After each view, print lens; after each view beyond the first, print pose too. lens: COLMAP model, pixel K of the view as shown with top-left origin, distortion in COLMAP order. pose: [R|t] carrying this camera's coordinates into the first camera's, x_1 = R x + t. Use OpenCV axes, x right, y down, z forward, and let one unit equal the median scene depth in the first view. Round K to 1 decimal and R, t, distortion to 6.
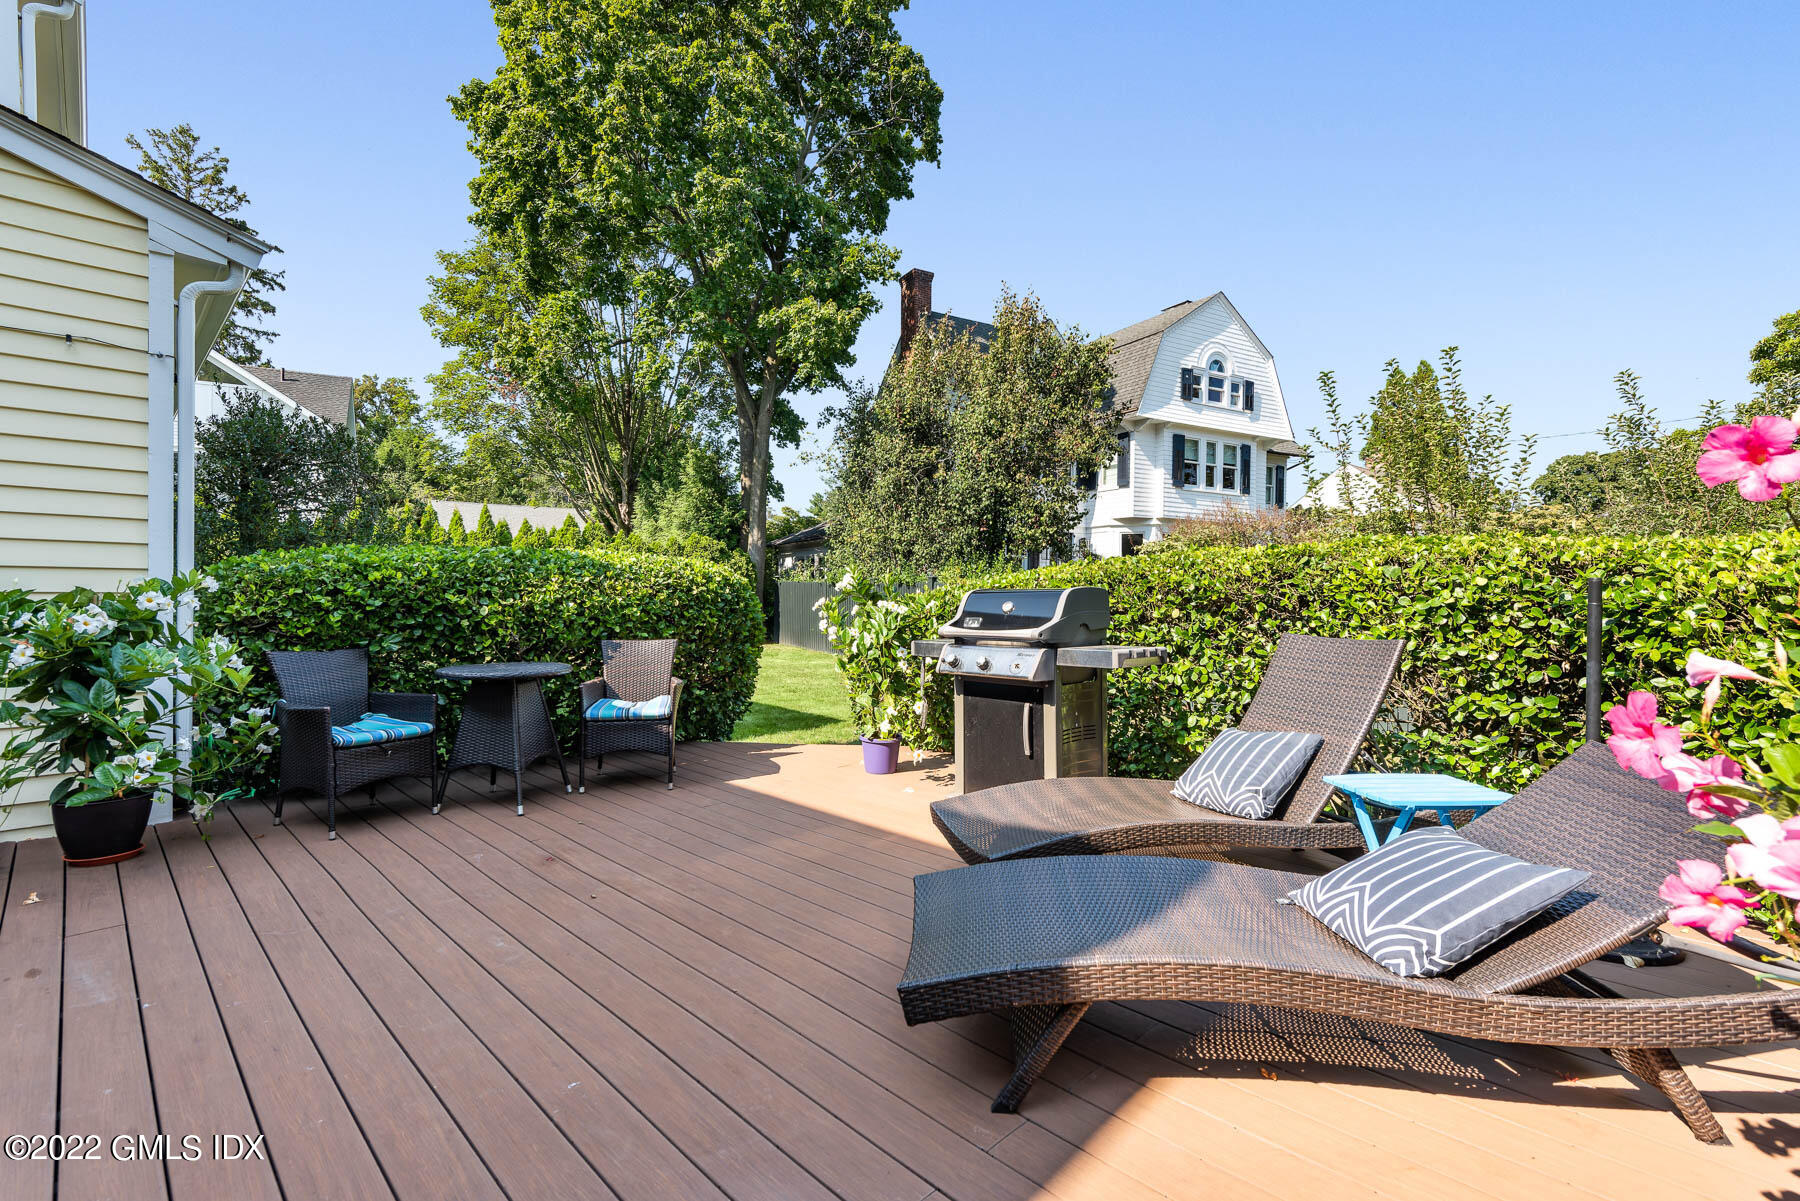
lens RADIAL K [[819.2, 0, 902.3], [0, 819.2, 597.5], [0, 0, 1]] dist [-0.002152, -0.000085]
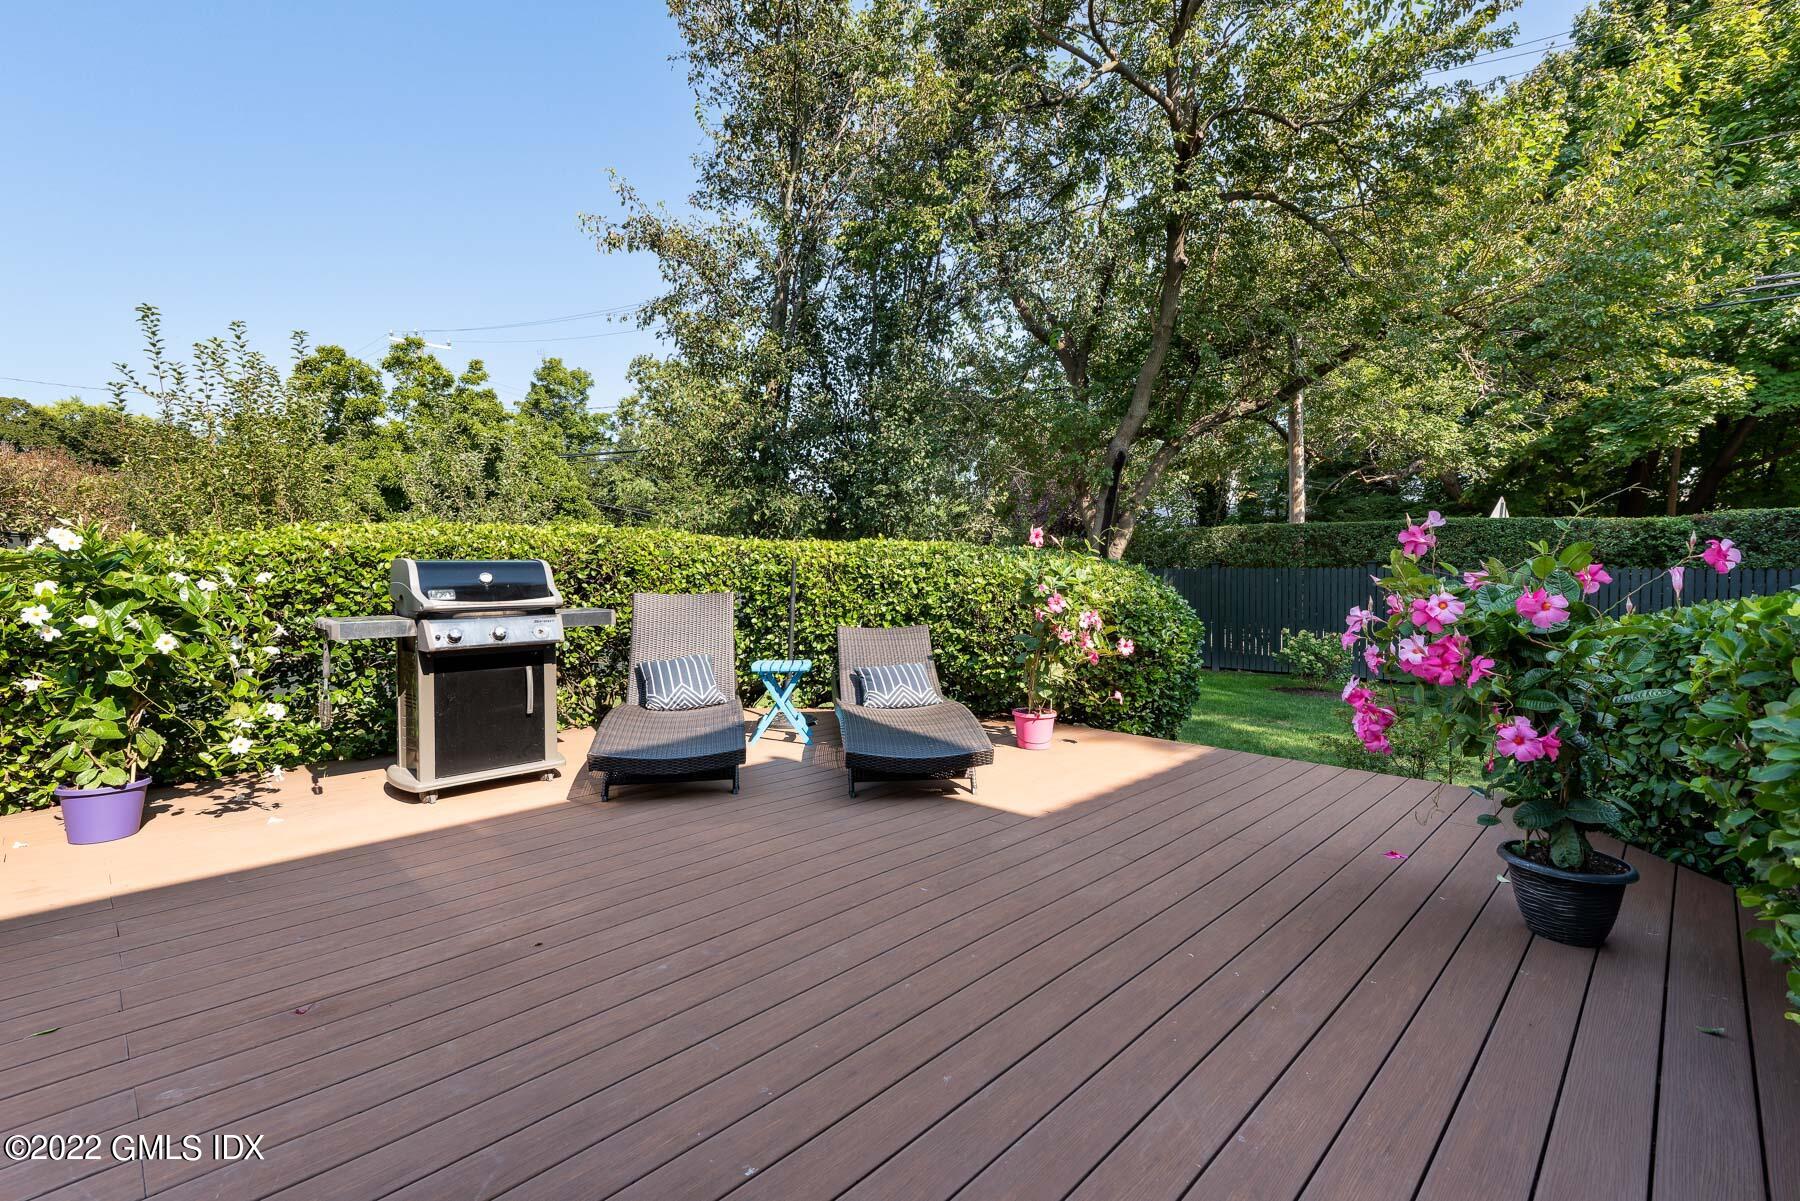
lens RADIAL K [[842.0, 0, 901.8], [0, 842.0, 600.4], [0, 0, 1]] dist [0.002233, 0.000175]
pose [[-0.026394, -0.042800, 0.998735, -1.140939], [-0.002654, 0.999082, 0.042745, -0.007977], [-0.999648, -0.001522, -0.026483, 0.631879]]
